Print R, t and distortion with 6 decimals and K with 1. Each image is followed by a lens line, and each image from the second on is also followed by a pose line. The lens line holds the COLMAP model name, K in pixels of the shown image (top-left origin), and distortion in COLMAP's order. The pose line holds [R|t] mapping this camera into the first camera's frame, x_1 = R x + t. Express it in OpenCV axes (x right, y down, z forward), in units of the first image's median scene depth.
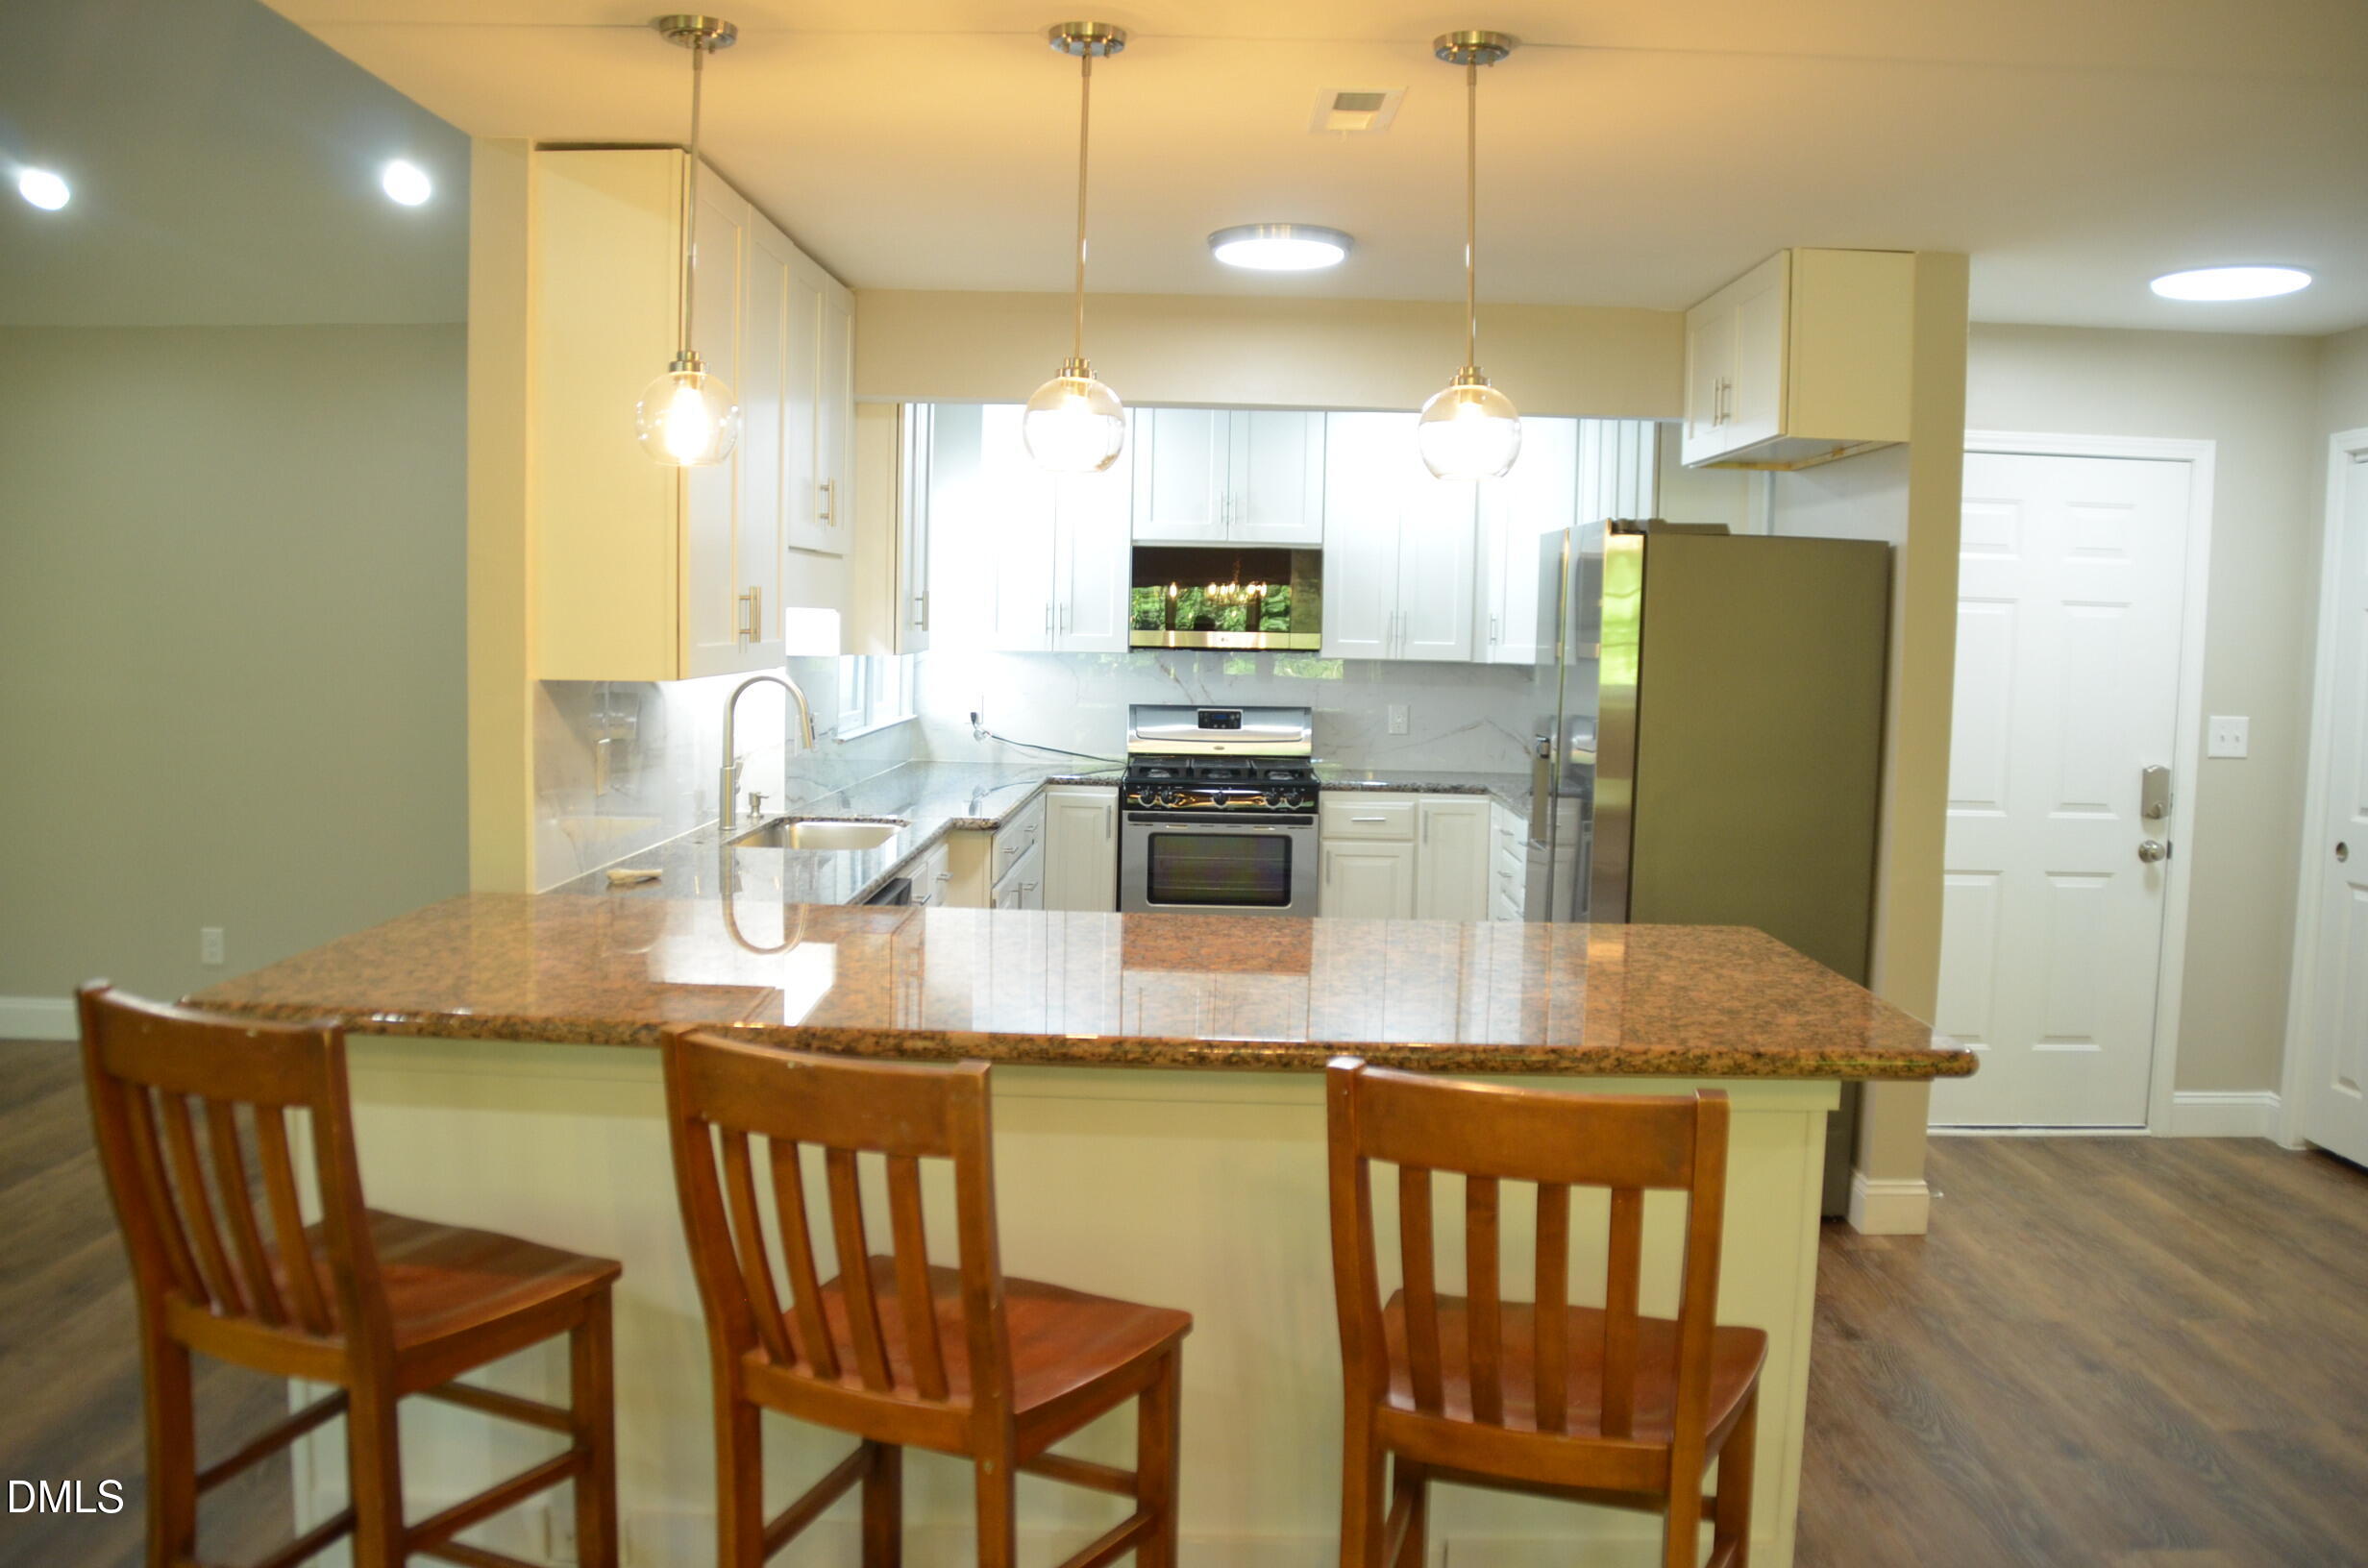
lens RADIAL K [[1831.9, 0, 1184.6], [0, 1831.9, 853.7], [0, 0, 1]] dist [-0.112626, -0.001188]
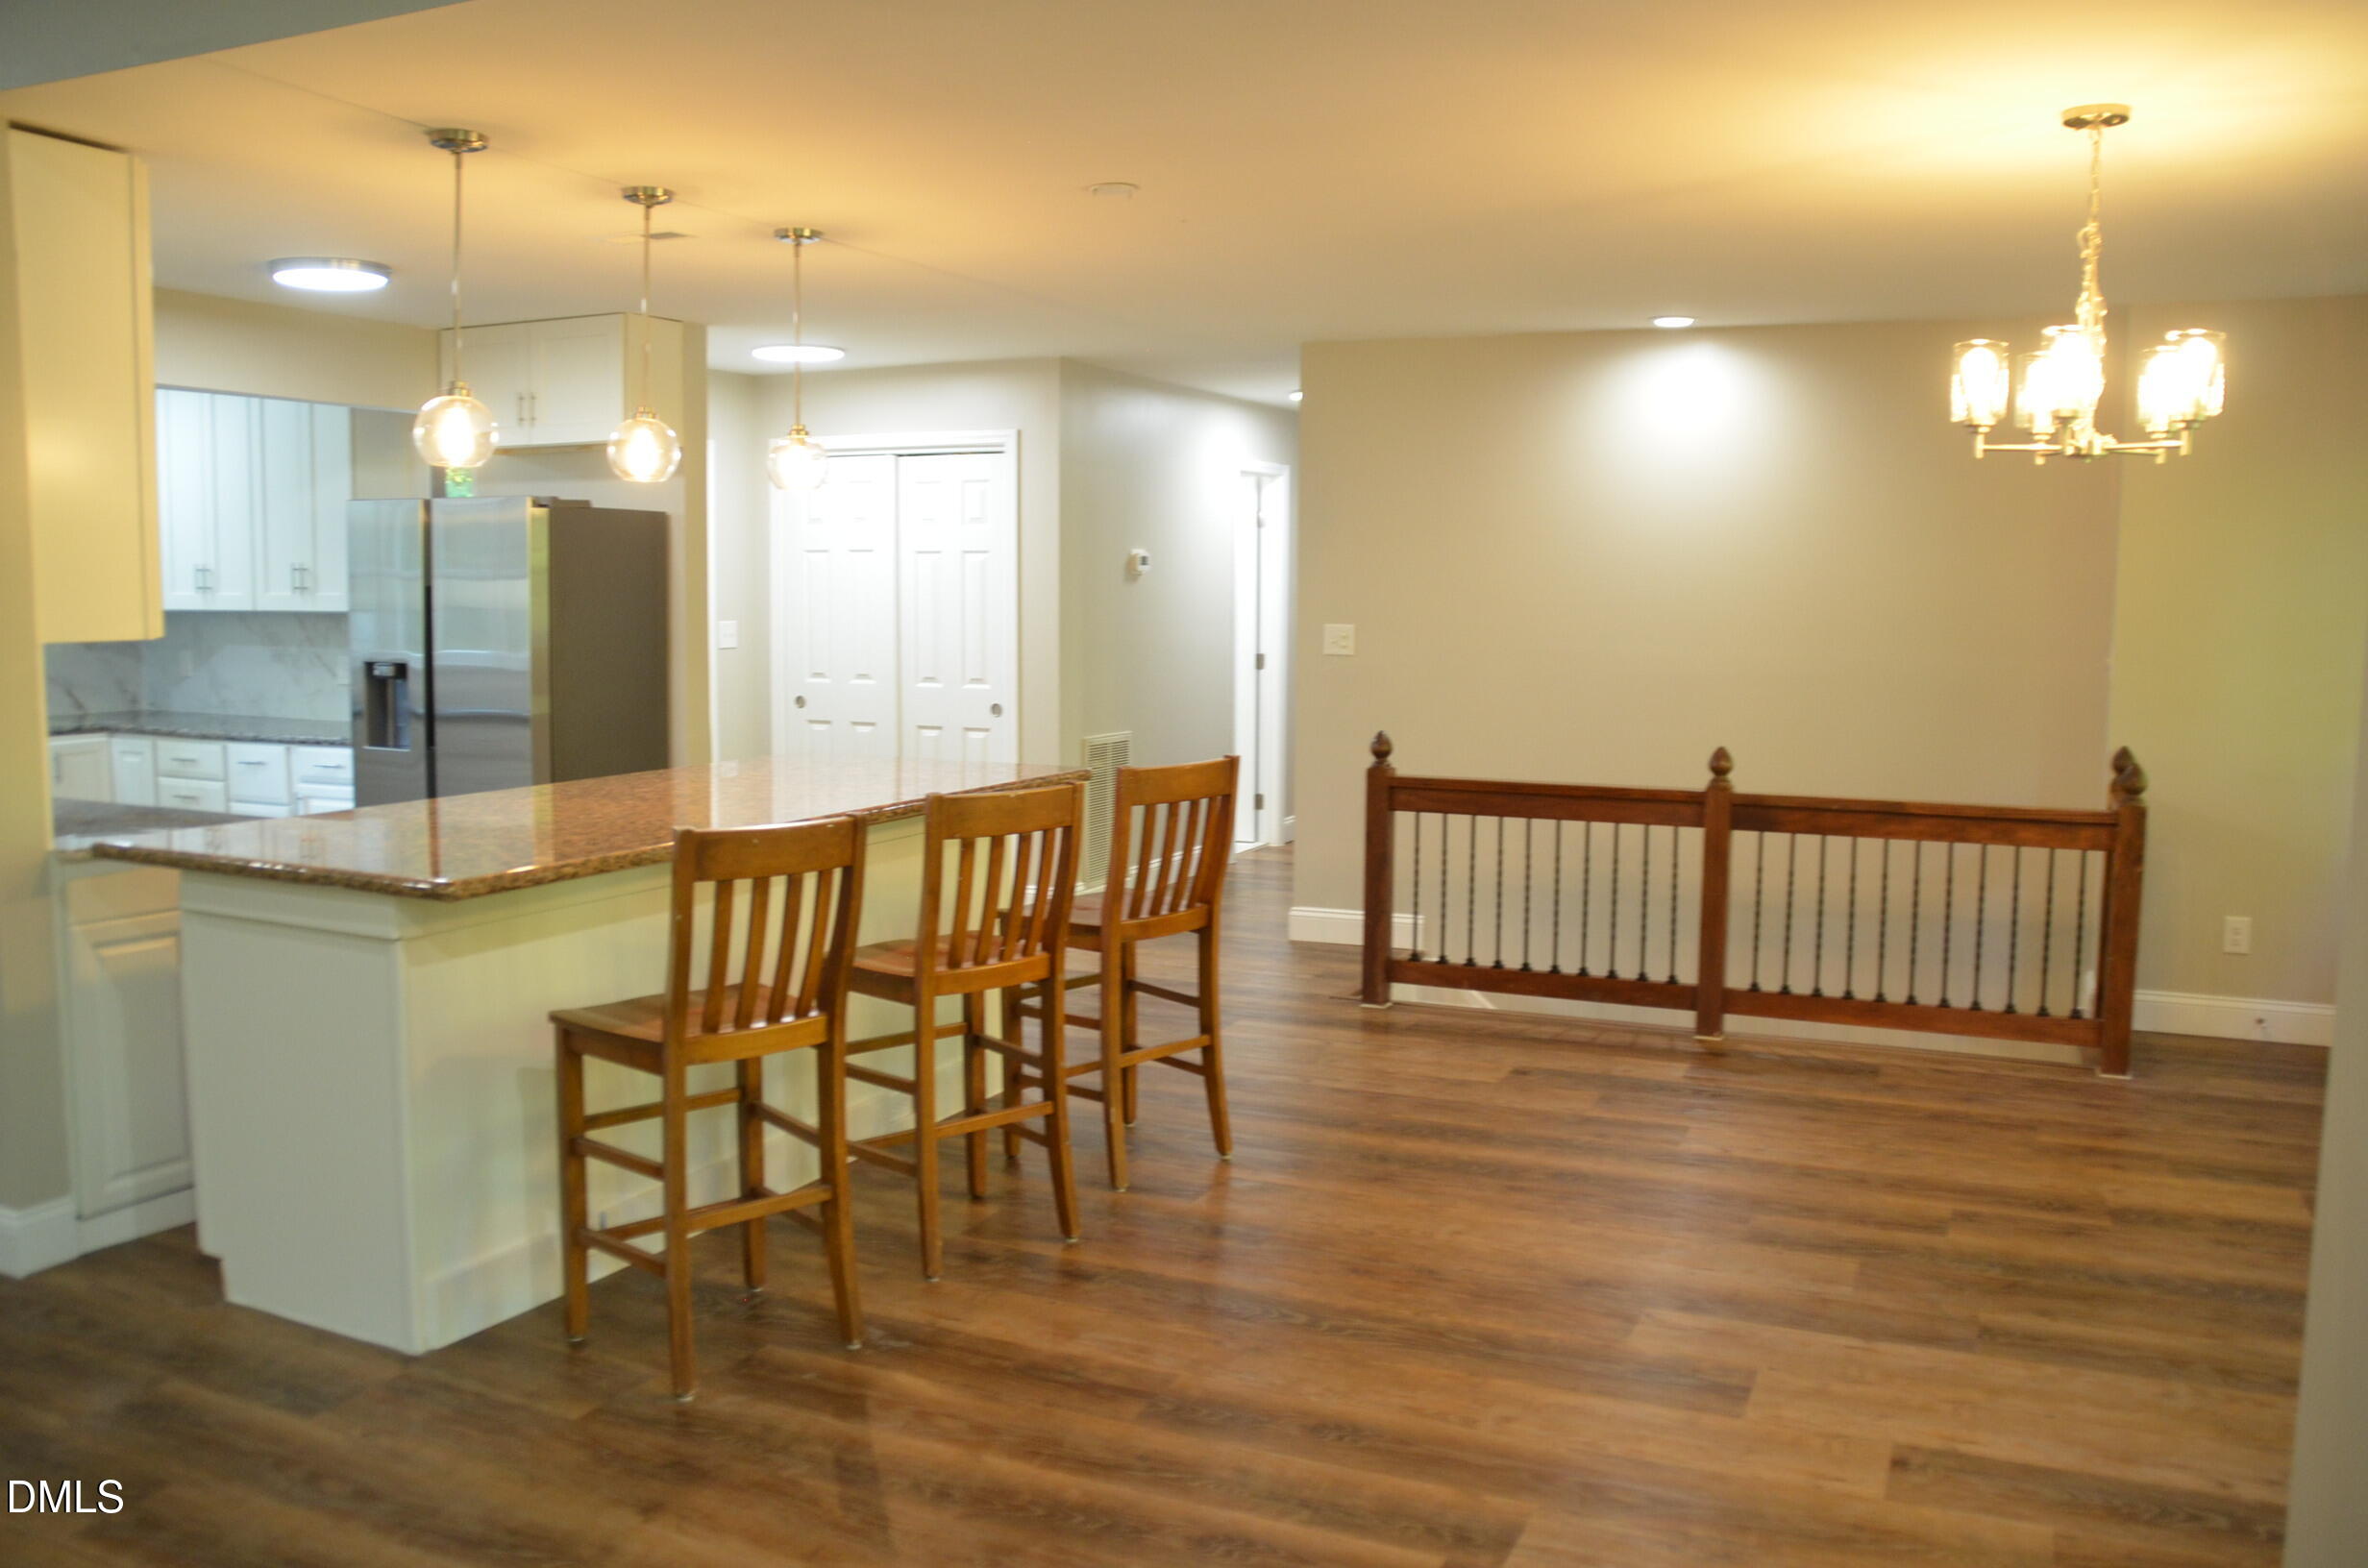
lens RADIAL K [[1840.4, 0, 1184.0], [0, 1840.4, 784.0], [0, 0, 1]] dist [-0.181960, 0.122817]
pose [[0.418251, -0.112059, 0.901393, -0.947097], [0.109768, 0.991324, 0.072306, -0.012187], [-0.901675, 0.068702, 0.426922, -0.024832]]
